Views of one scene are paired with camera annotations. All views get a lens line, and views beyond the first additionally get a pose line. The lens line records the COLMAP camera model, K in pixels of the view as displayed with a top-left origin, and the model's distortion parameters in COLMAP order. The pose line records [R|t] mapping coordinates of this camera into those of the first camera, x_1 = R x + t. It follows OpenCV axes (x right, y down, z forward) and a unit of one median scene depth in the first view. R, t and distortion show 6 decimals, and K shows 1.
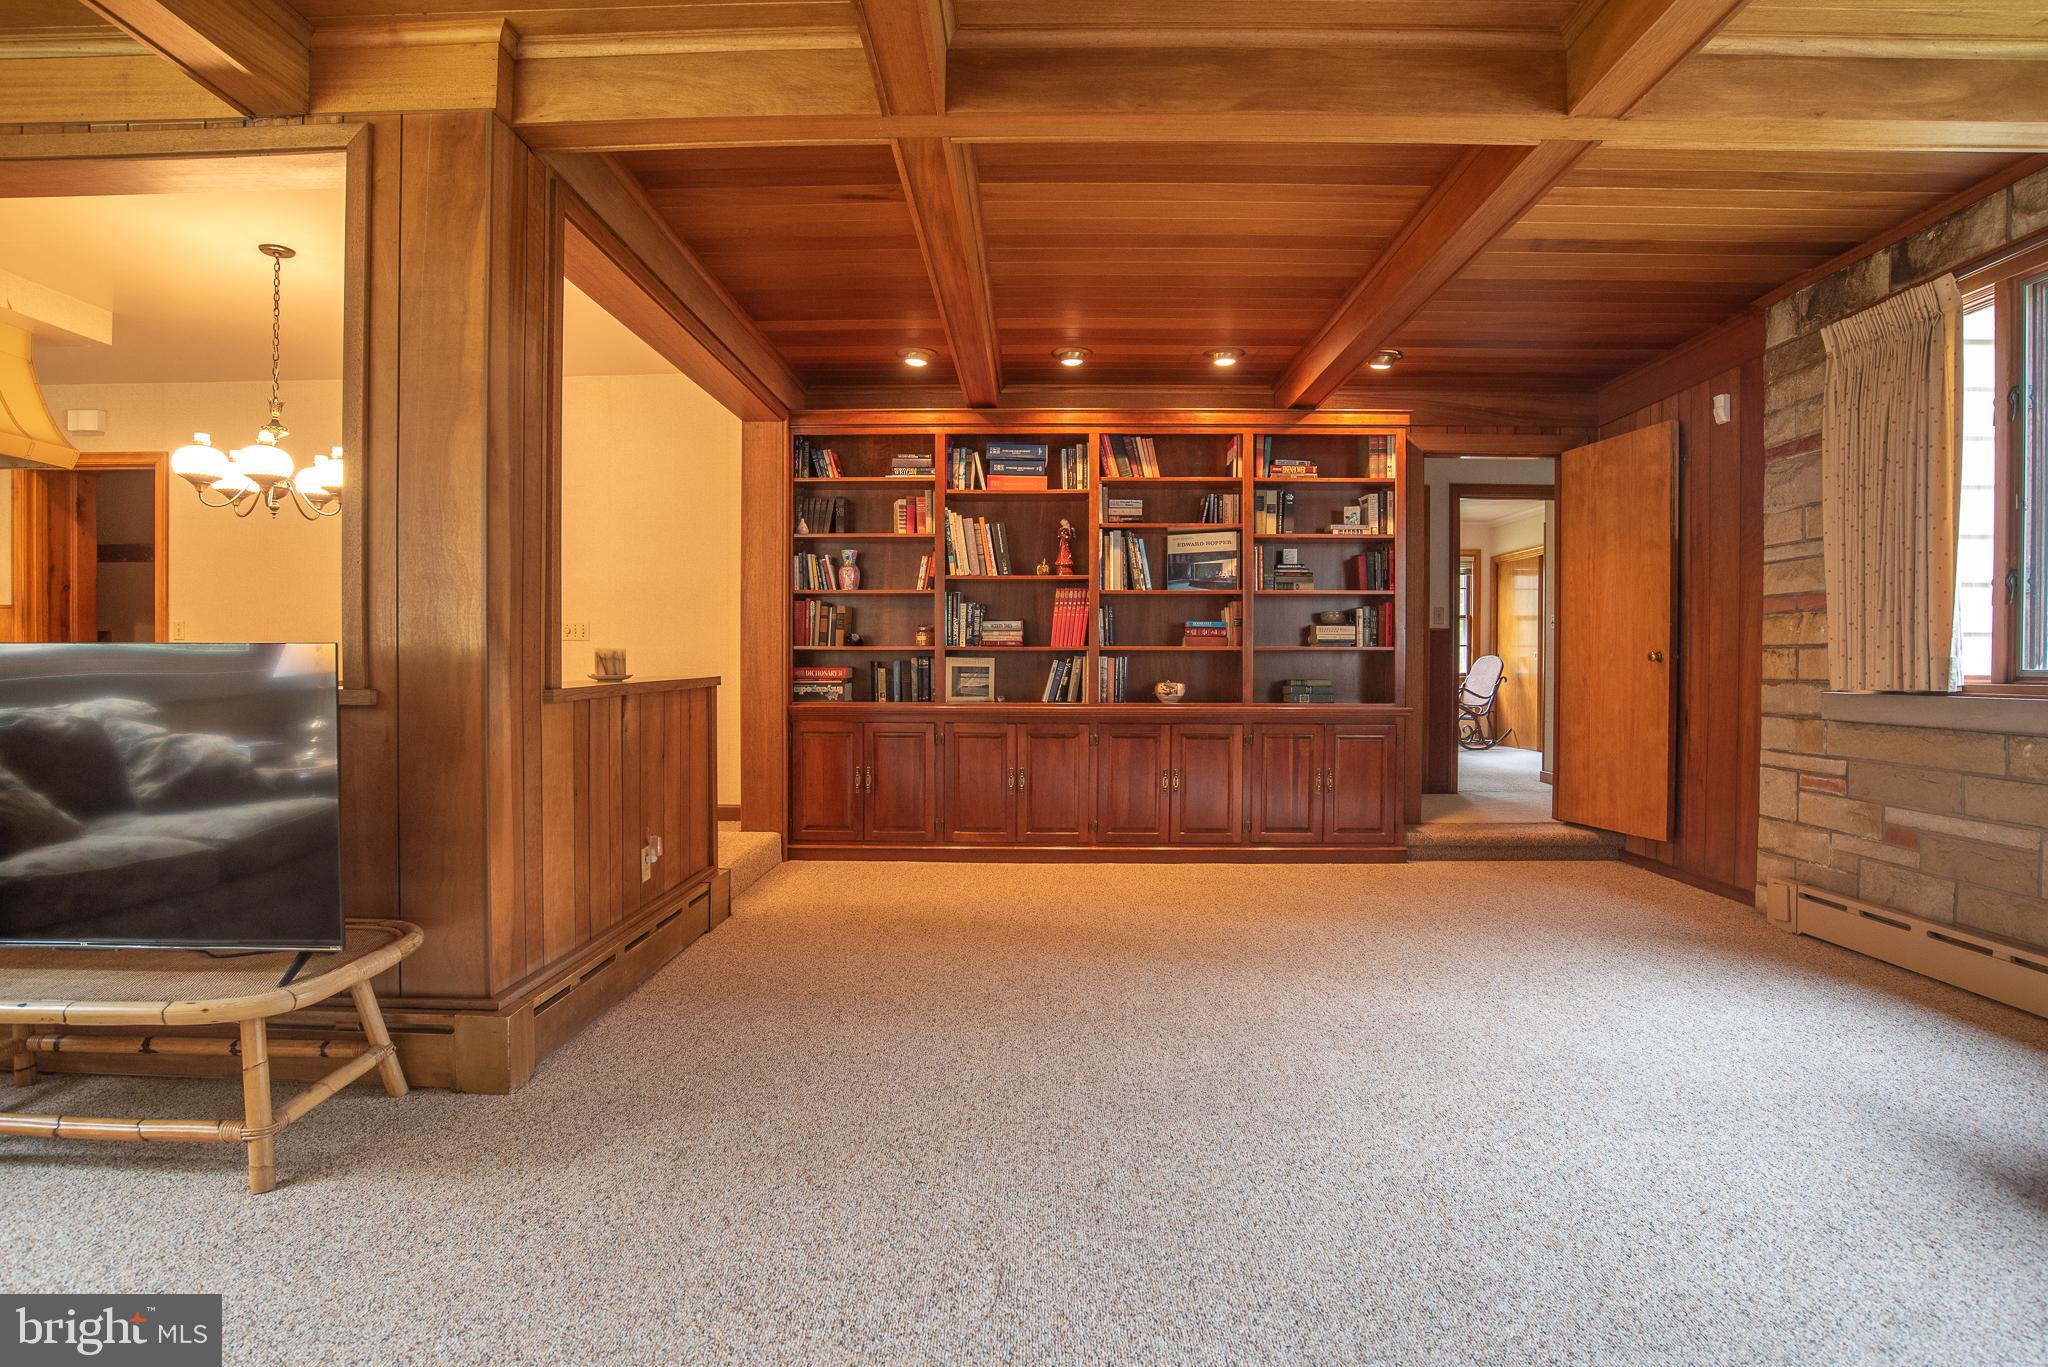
lens RADIAL K [[1076.7, 0, 1024.0], [0, 1076.7, 683.5], [0, 0, 1]] dist [-0.079201, 0.029074]
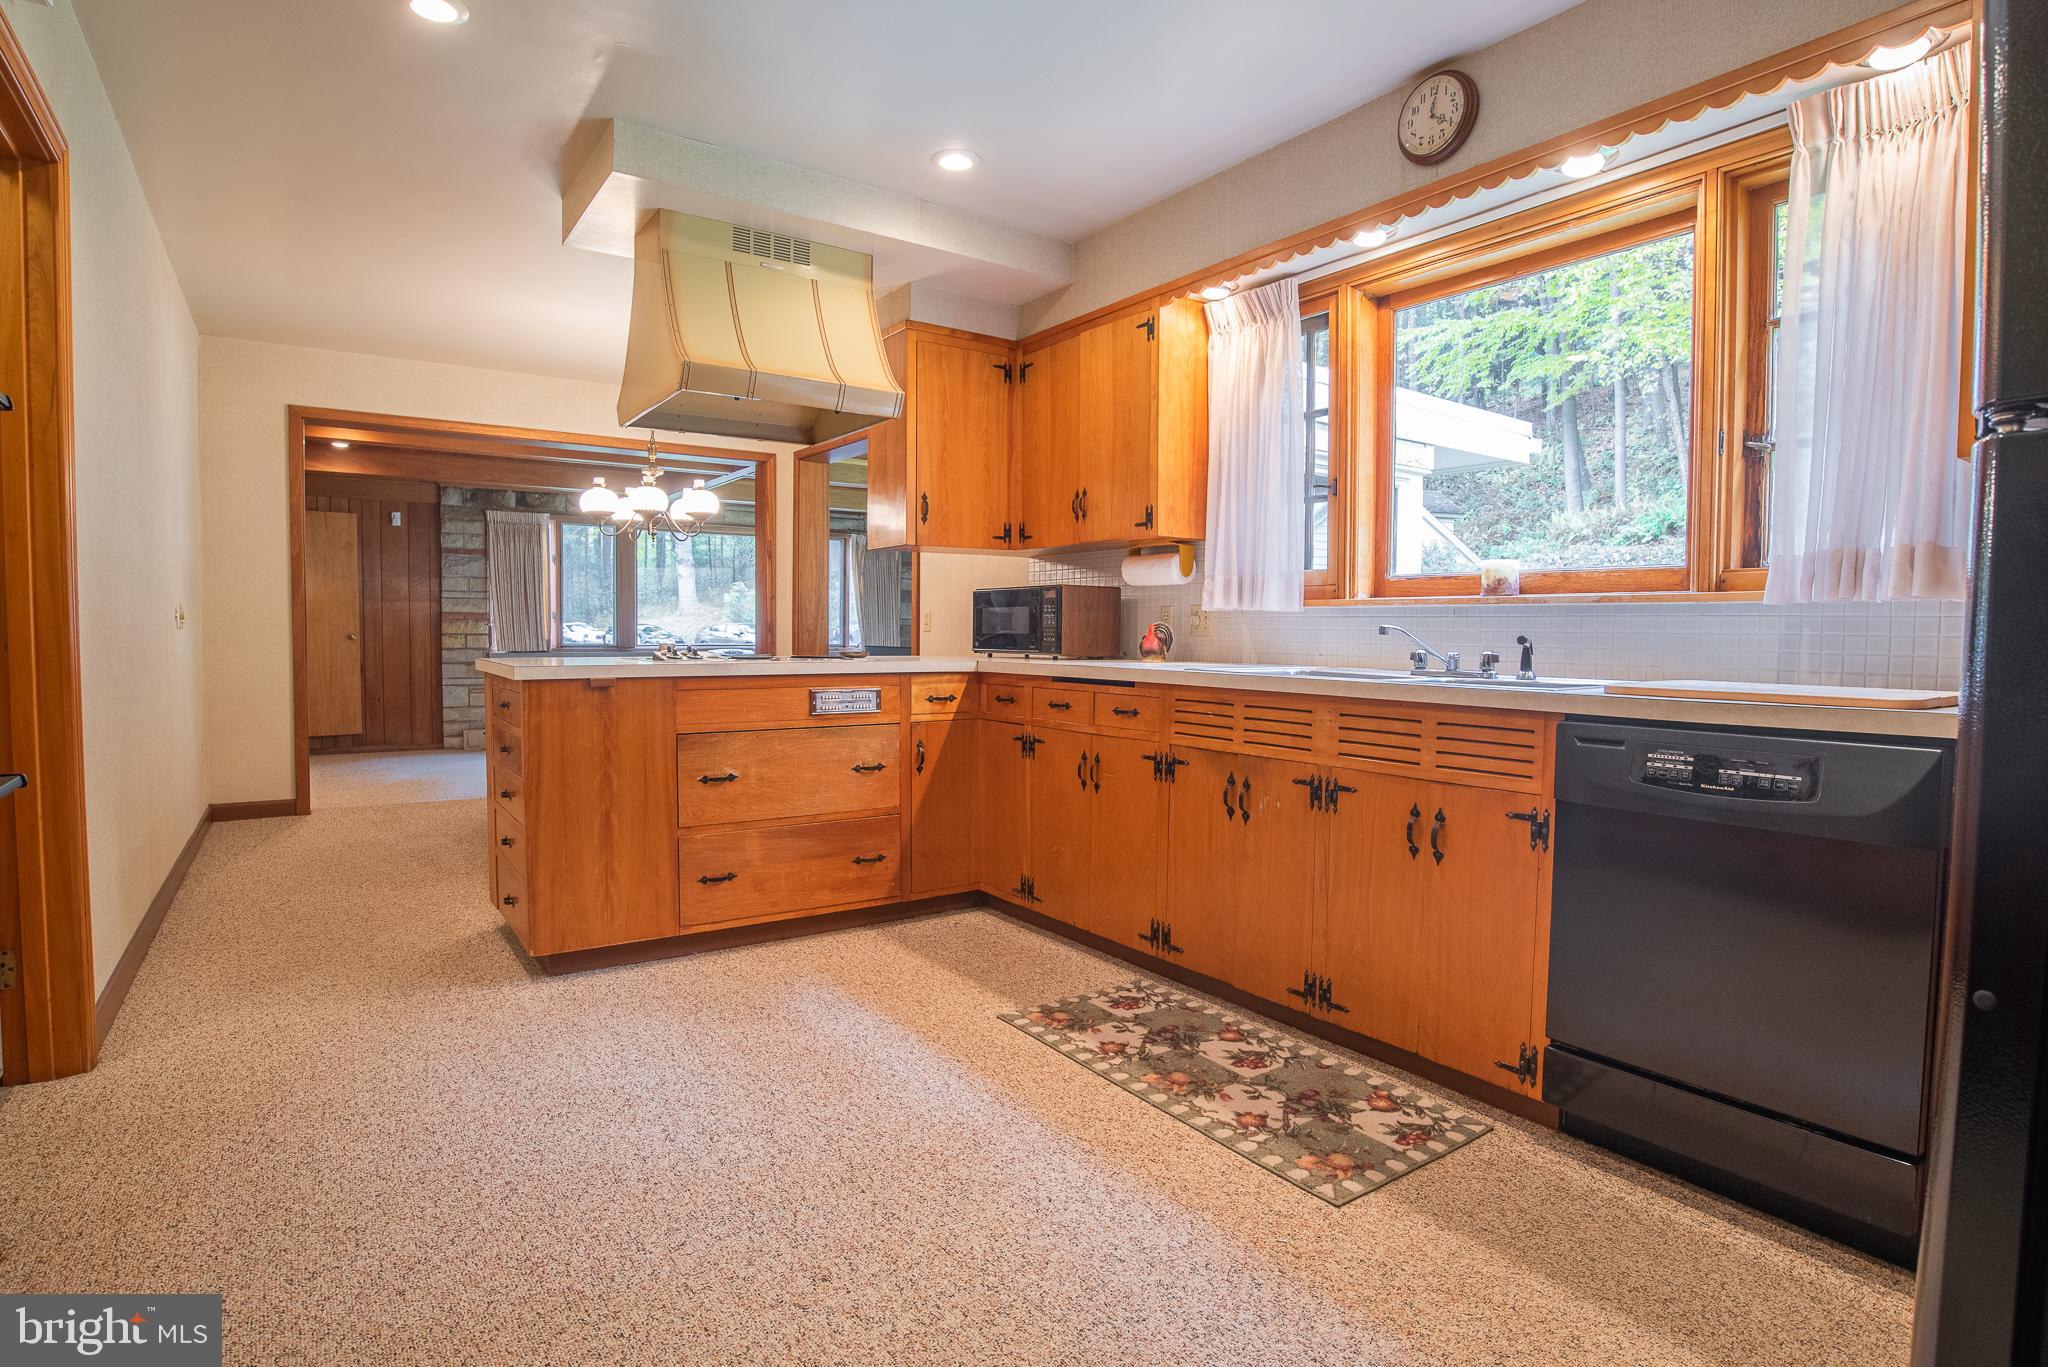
lens RADIAL K [[1067.0, 0, 1020.6], [0, 1067.0, 685.9], [0, 0, 1]] dist [-0.074105, 0.027848]
pose [[-0.583451, -0.048148, 0.810720, -1.898088], [0.001415, 0.998179, 0.060299, -0.057537], [-0.812147, 0.036329, -0.582321, 1.301970]]
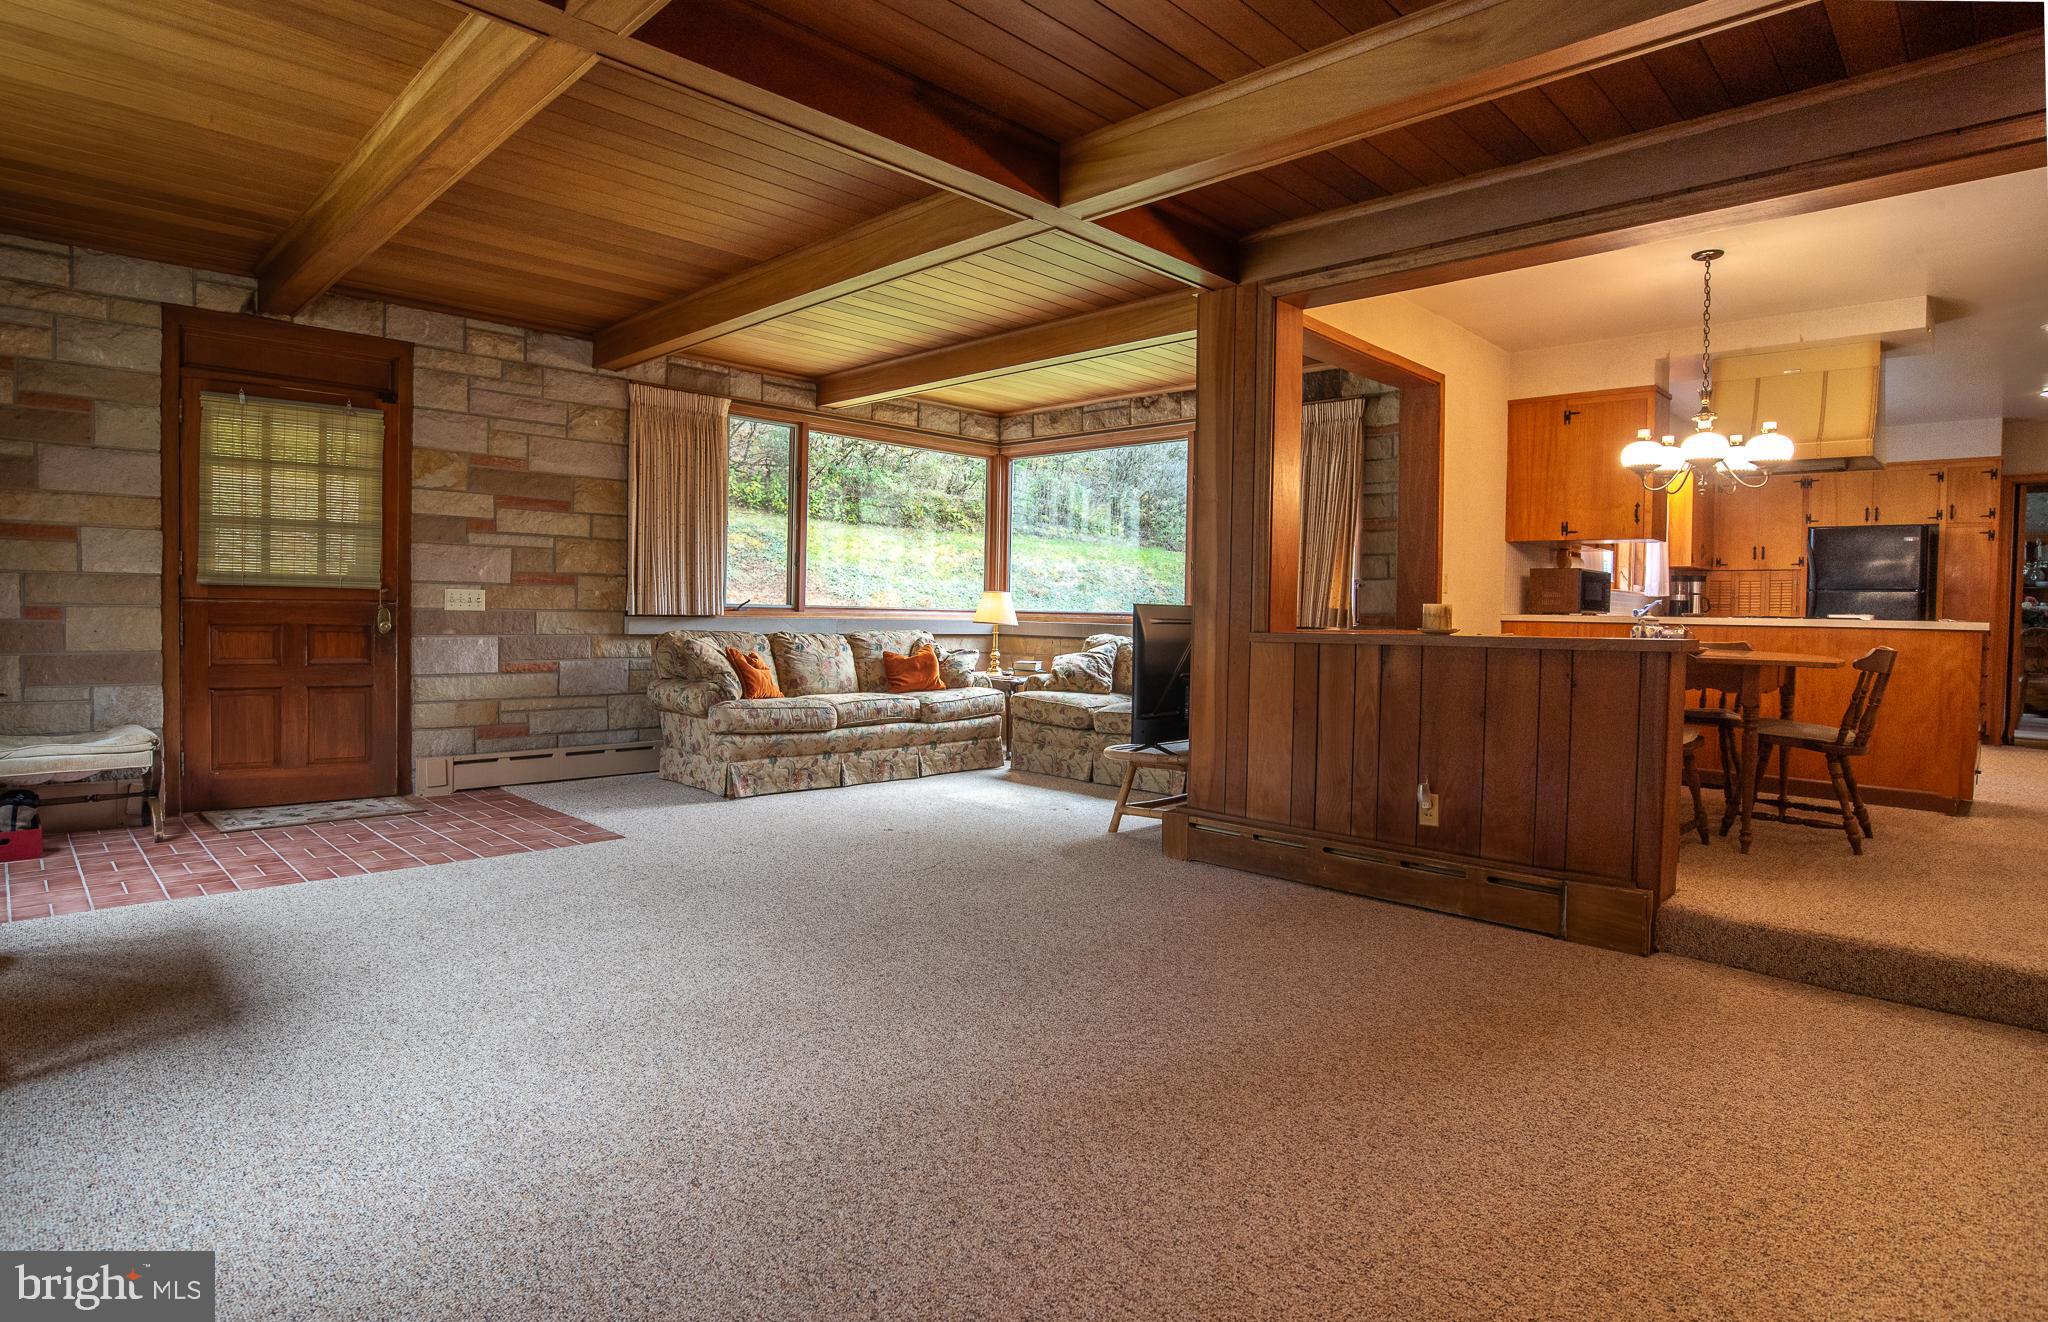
lens RADIAL K [[1072.8, 0, 1003.3], [0, 1072.8, 636.2], [0, 0, 1]] dist [-0.071581, 0.023979]
pose [[-0.698585, -0.000404, -0.715527, 0.565318], [-0.034353, 0.998866, 0.032976, -0.017613], [0.714702, 0.047617, -0.697806, 1.168157]]
